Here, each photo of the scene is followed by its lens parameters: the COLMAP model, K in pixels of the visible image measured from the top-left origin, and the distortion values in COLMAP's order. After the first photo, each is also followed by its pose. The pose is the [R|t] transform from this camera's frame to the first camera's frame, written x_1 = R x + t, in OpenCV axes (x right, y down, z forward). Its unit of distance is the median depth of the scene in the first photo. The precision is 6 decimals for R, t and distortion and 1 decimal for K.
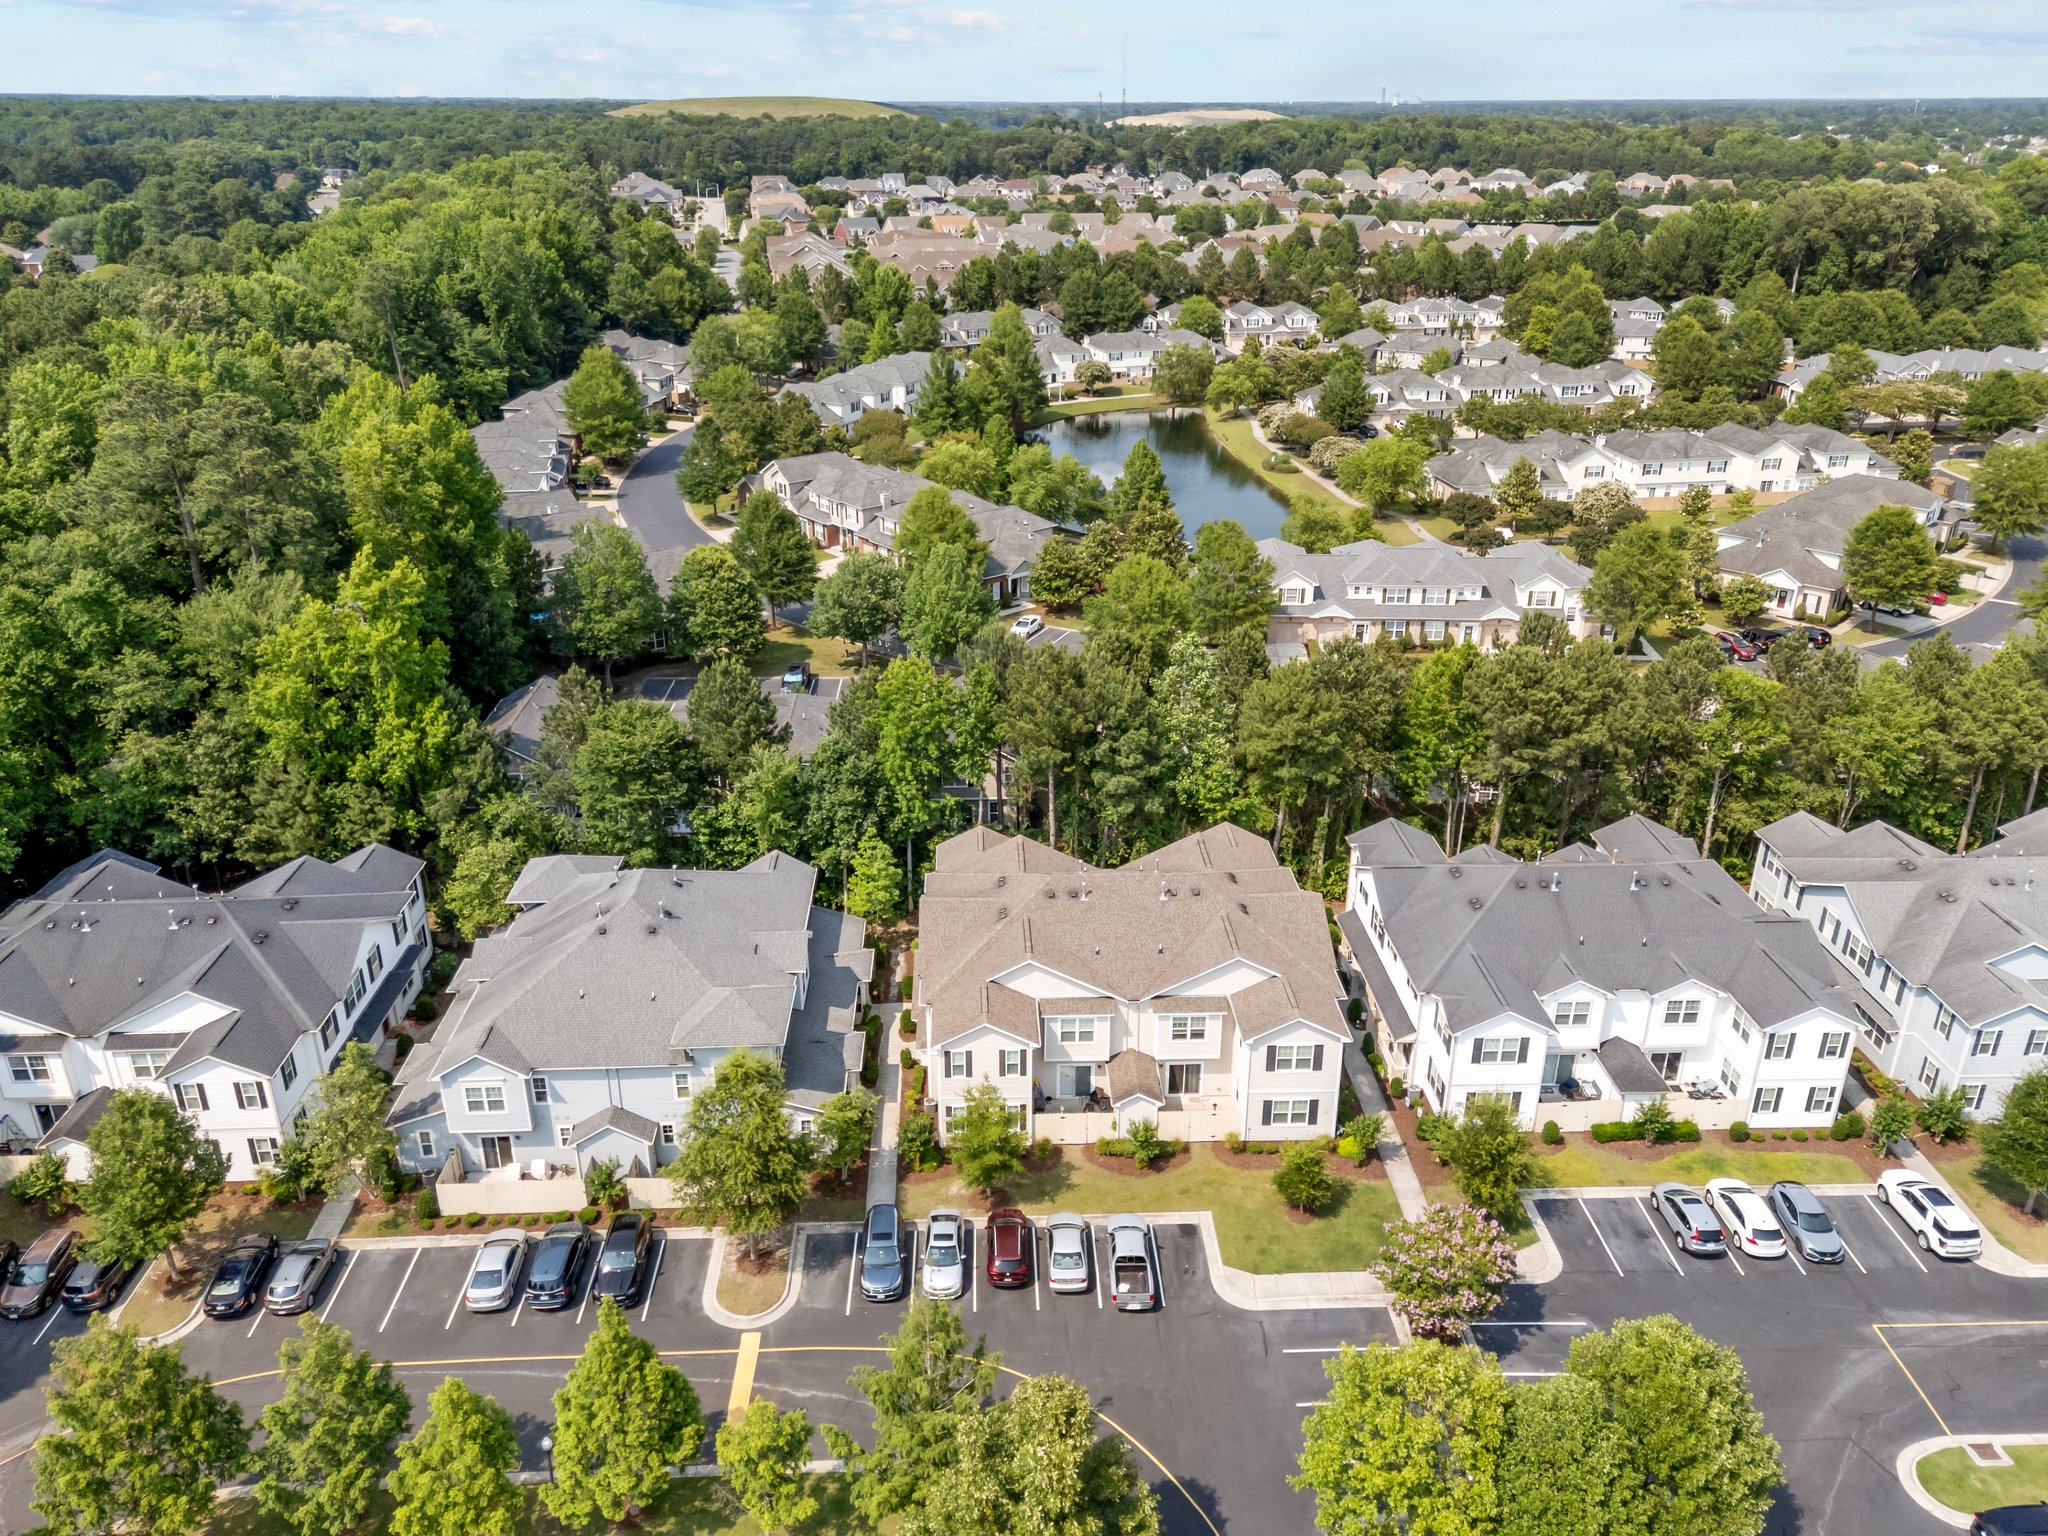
lens RADIAL K [[1551.0, 0, 1038.3], [0, 1551.0, 742.4], [0, 0, 1]] dist [0.125819, -0.155162]
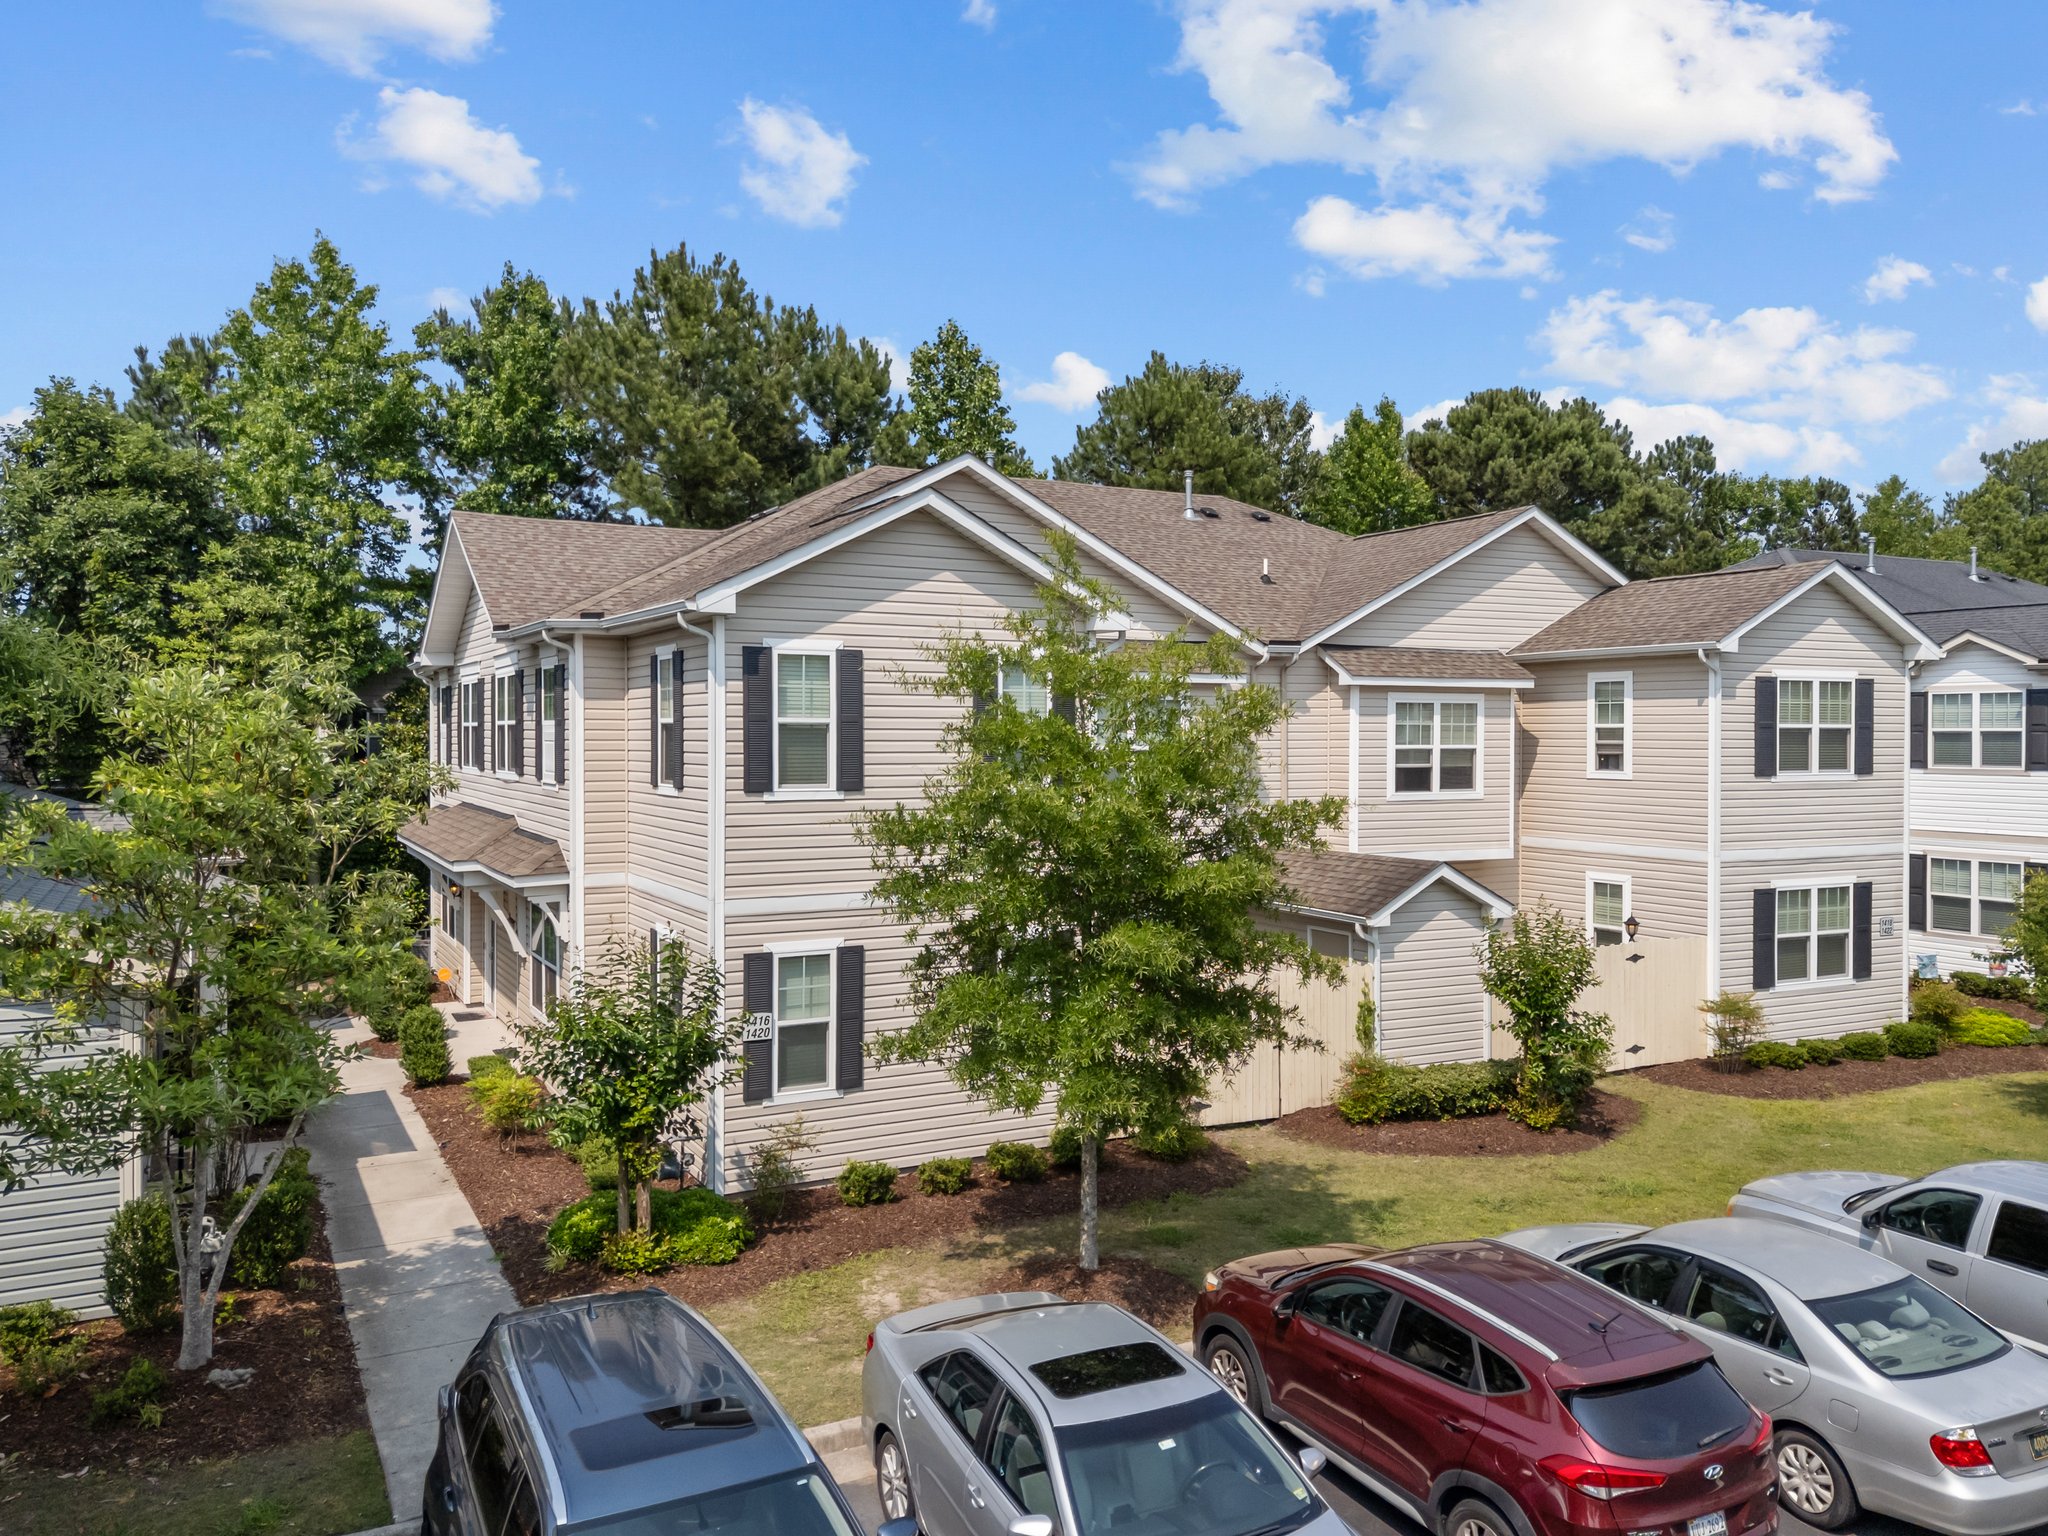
lens RADIAL K [[1551.0, 0, 1038.3], [0, 1551.0, 742.4], [0, 0, 1]] dist [0.125819, -0.155162]
pose [[0.897518, -0.004578, 0.440955, -0.115610], [0.171464, 0.924884, -0.339396, 0.282945], [-0.406278, 0.380222, 0.830884, 0.791608]]
